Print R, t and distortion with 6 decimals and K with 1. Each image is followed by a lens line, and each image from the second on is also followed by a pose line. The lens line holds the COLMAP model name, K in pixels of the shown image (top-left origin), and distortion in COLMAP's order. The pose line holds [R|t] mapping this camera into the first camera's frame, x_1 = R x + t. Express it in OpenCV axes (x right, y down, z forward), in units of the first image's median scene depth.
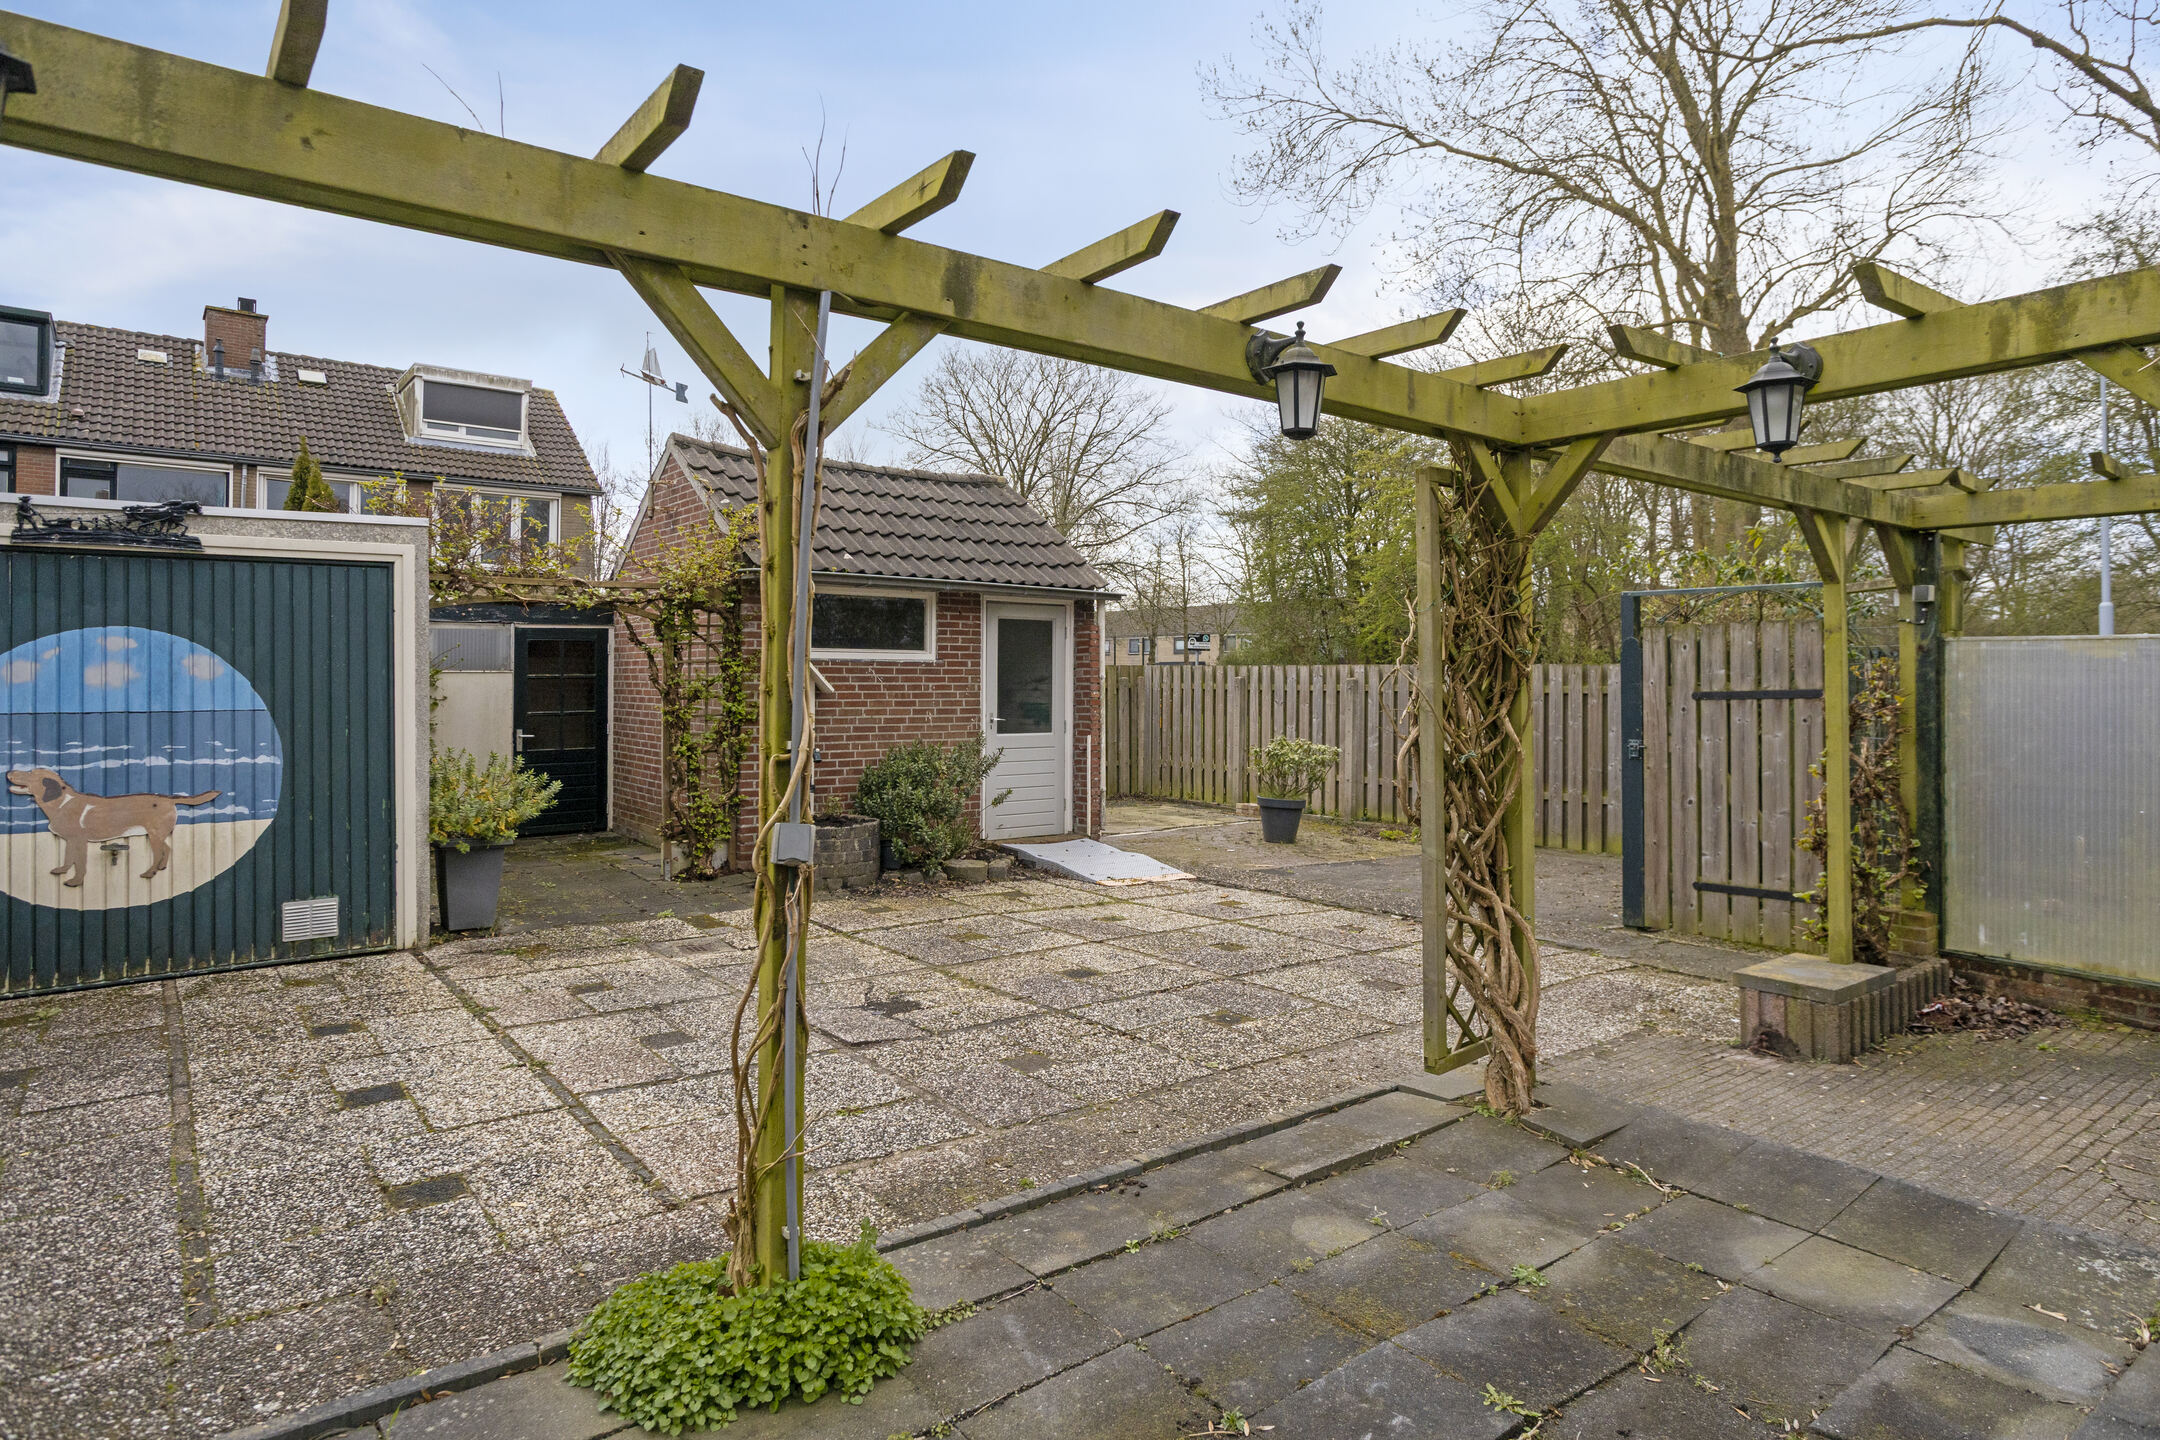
lens RADIAL K [[1236.4, 0, 1075.1], [0, 1236.4, 668.1], [0, 0, 1]] dist [-0.029498, 0.027237]
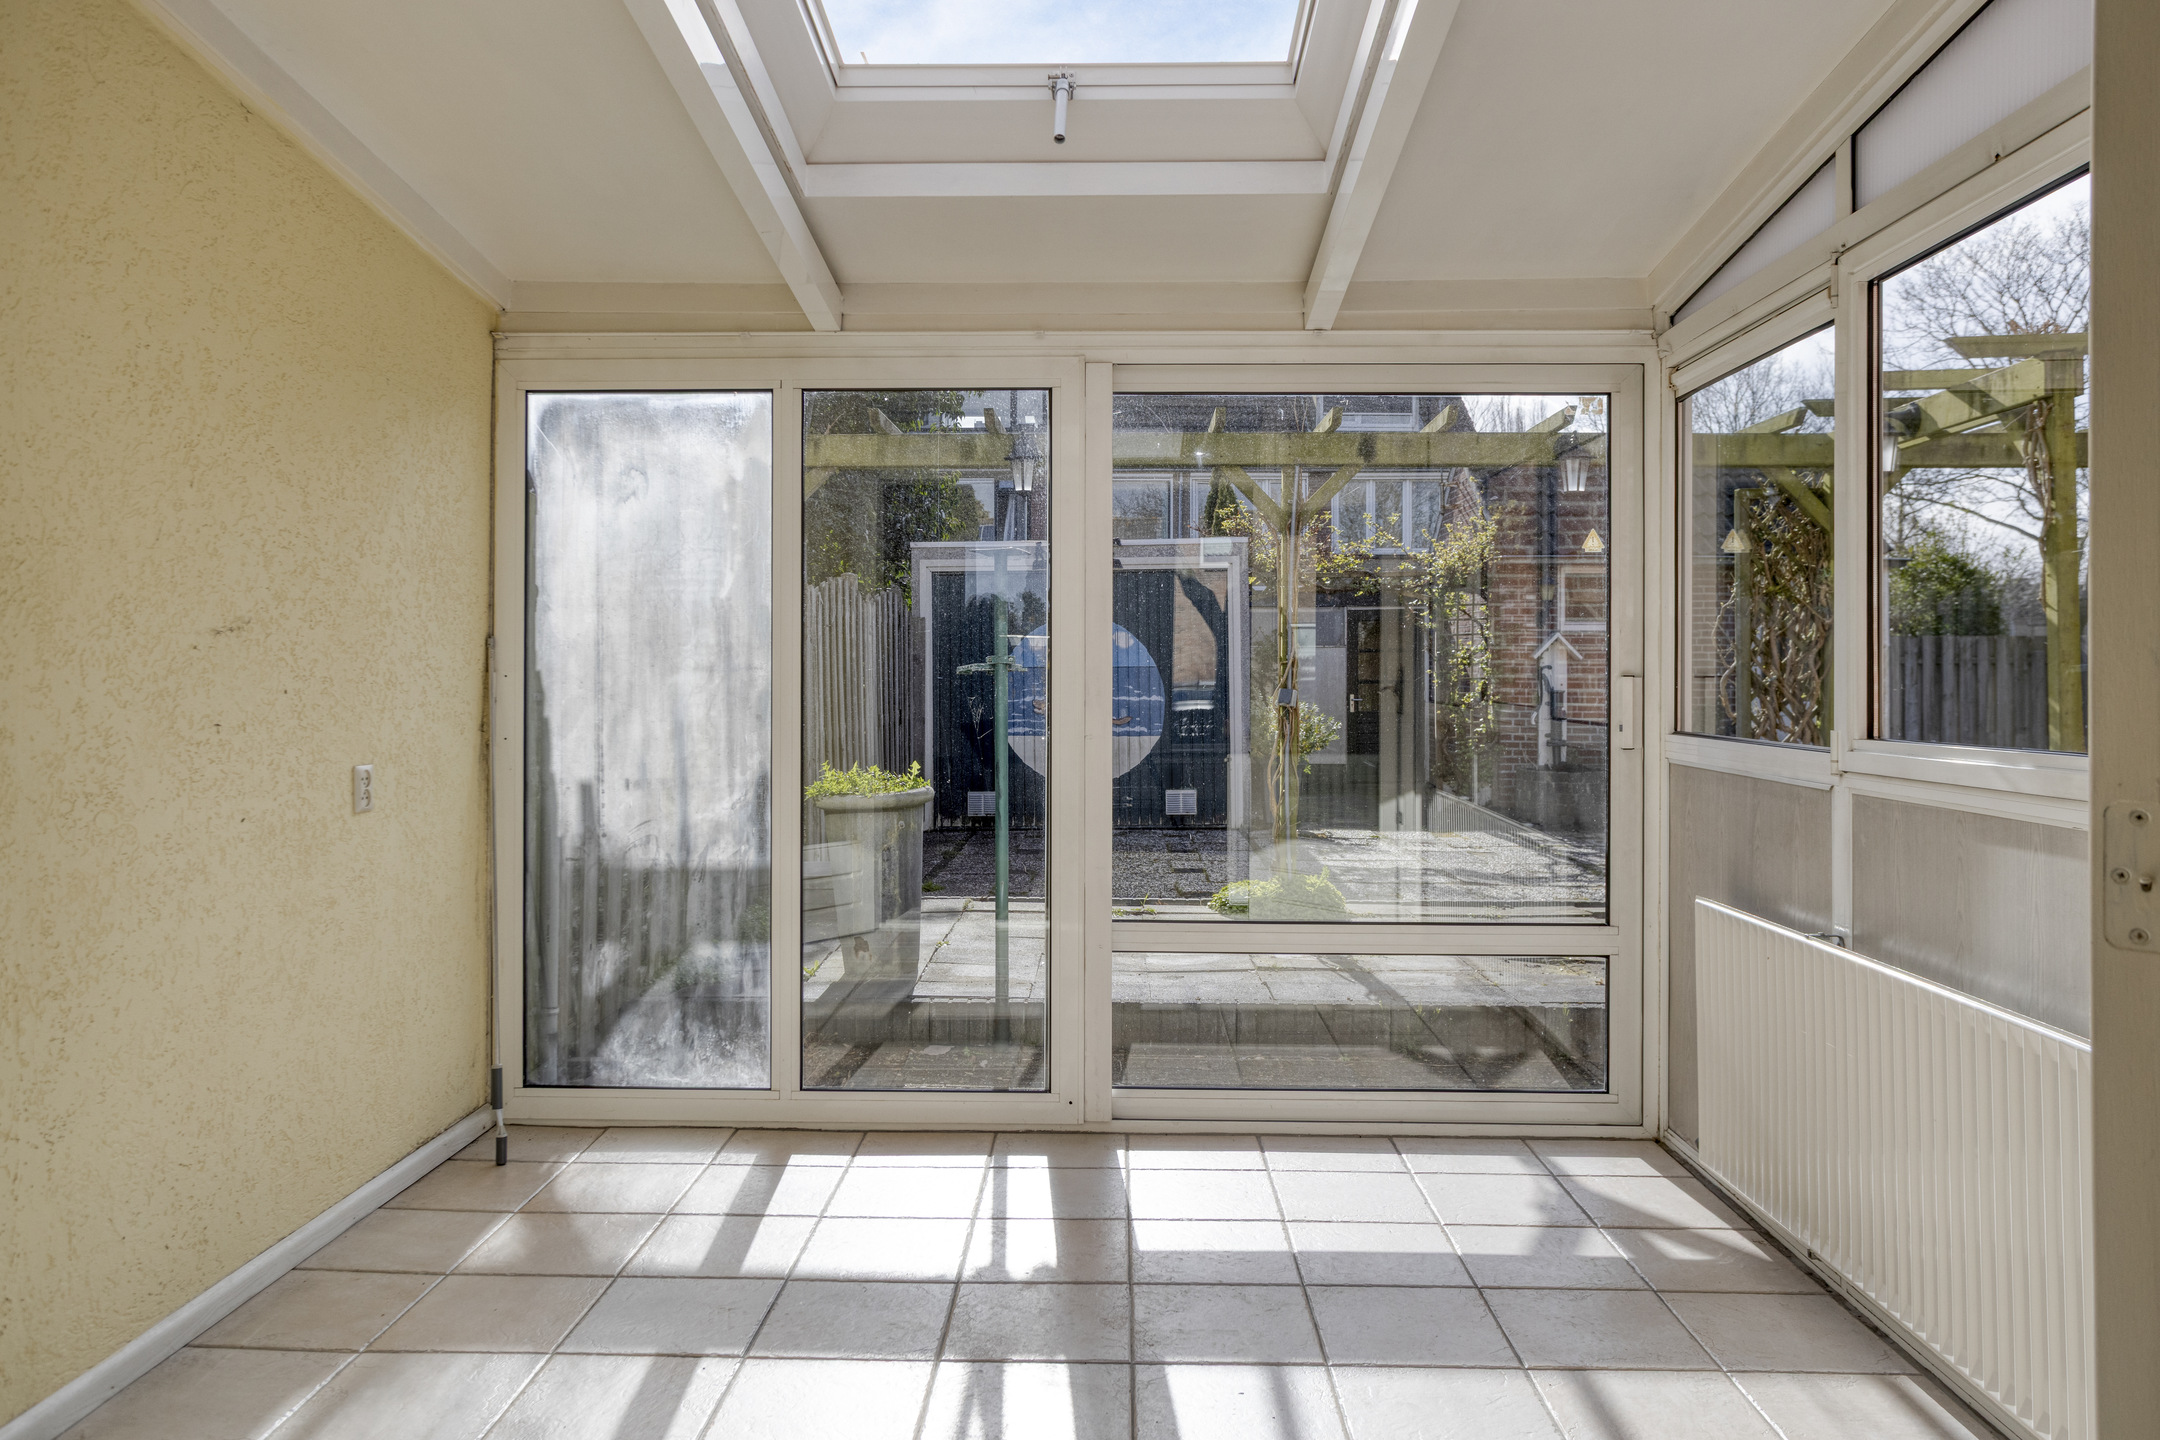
lens RADIAL K [[1503.7, 0, 1080.3], [0, 1503.7, 671.2], [0, 0, 1]] dist [-0.000834, -0.000340]
pose [[0.778901, -0.002673, -0.627141, 0.480437], [0.009302, 0.999930, 0.007292, 0.025062], [0.627077, -0.011513, 0.778872, -0.570403]]
